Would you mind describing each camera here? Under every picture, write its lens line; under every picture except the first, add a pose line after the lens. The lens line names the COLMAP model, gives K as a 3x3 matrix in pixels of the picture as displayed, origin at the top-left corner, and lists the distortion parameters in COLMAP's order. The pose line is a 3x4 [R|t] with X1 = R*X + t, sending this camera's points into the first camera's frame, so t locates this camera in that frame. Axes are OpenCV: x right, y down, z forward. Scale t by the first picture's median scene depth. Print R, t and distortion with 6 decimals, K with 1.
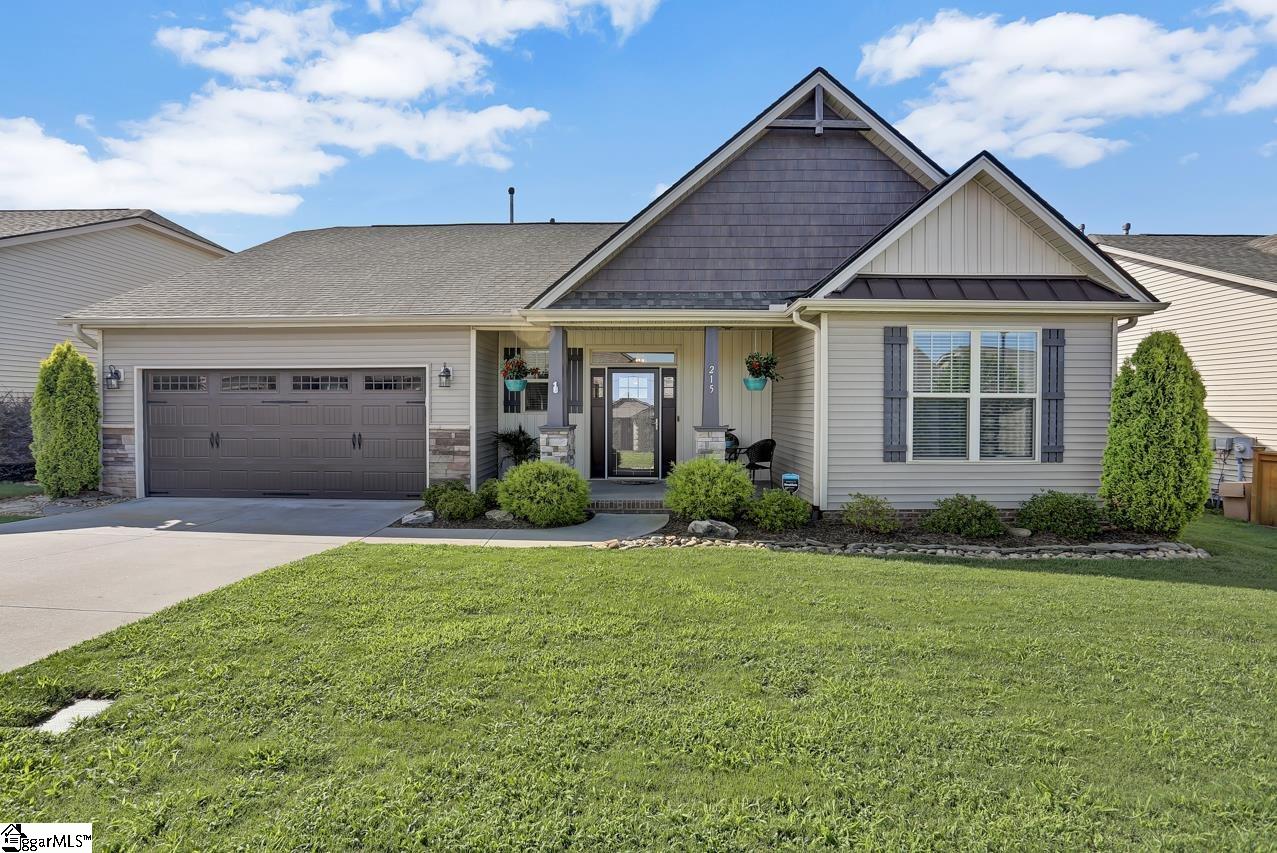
lens RADIAL K [[630.5, 0, 642.3], [0, 630.5, 420.1], [0, 0, 1]] dist [-0.036059, 0.001545]
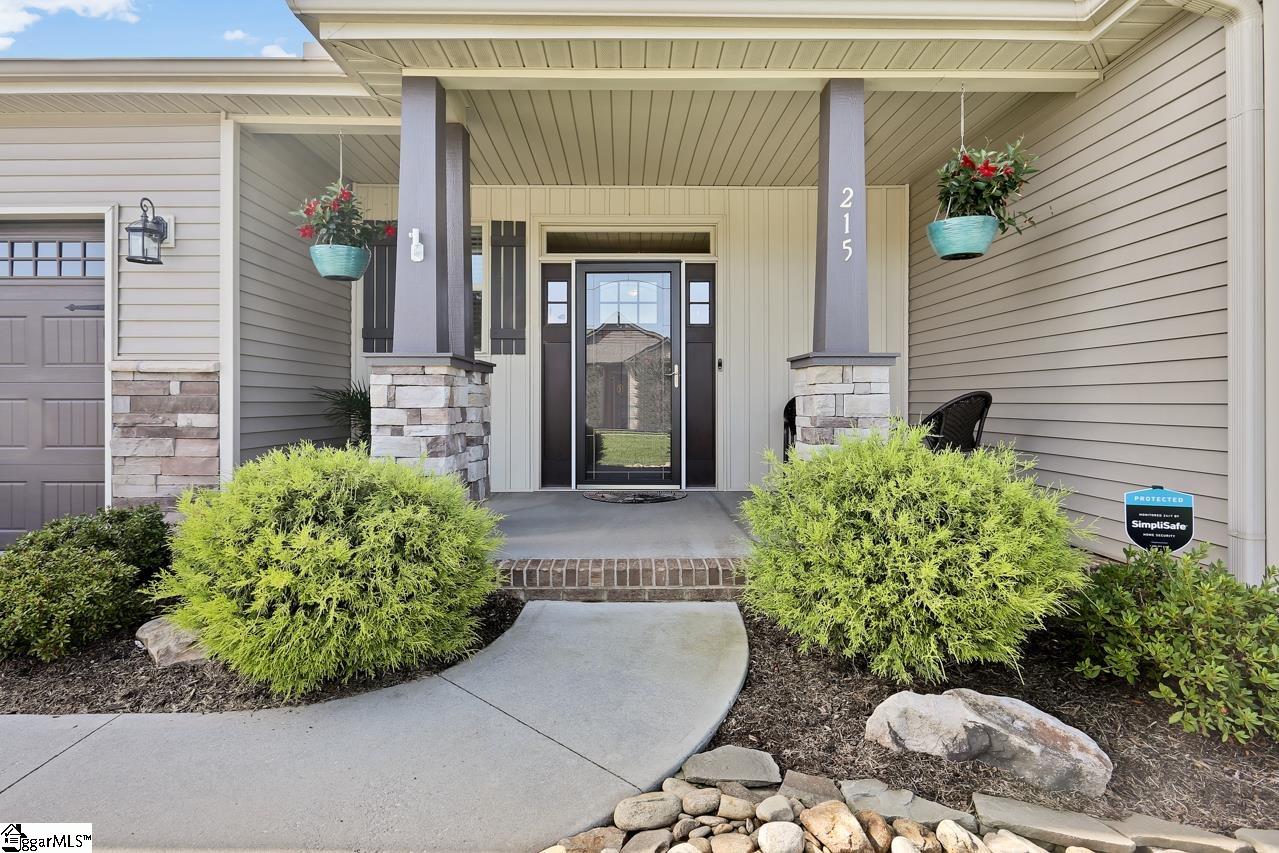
lens RADIAL K [[631.5, 0, 640.2], [0, 631.5, 400.6], [0, 0, 1]] dist [-0.036059, 0.001545]
pose [[0.999925, -0.005231, 0.011115, -0.012978], [0.005429, 0.999825, -0.017898, 0.041192], [-0.011019, 0.017957, 0.999778, 0.608762]]
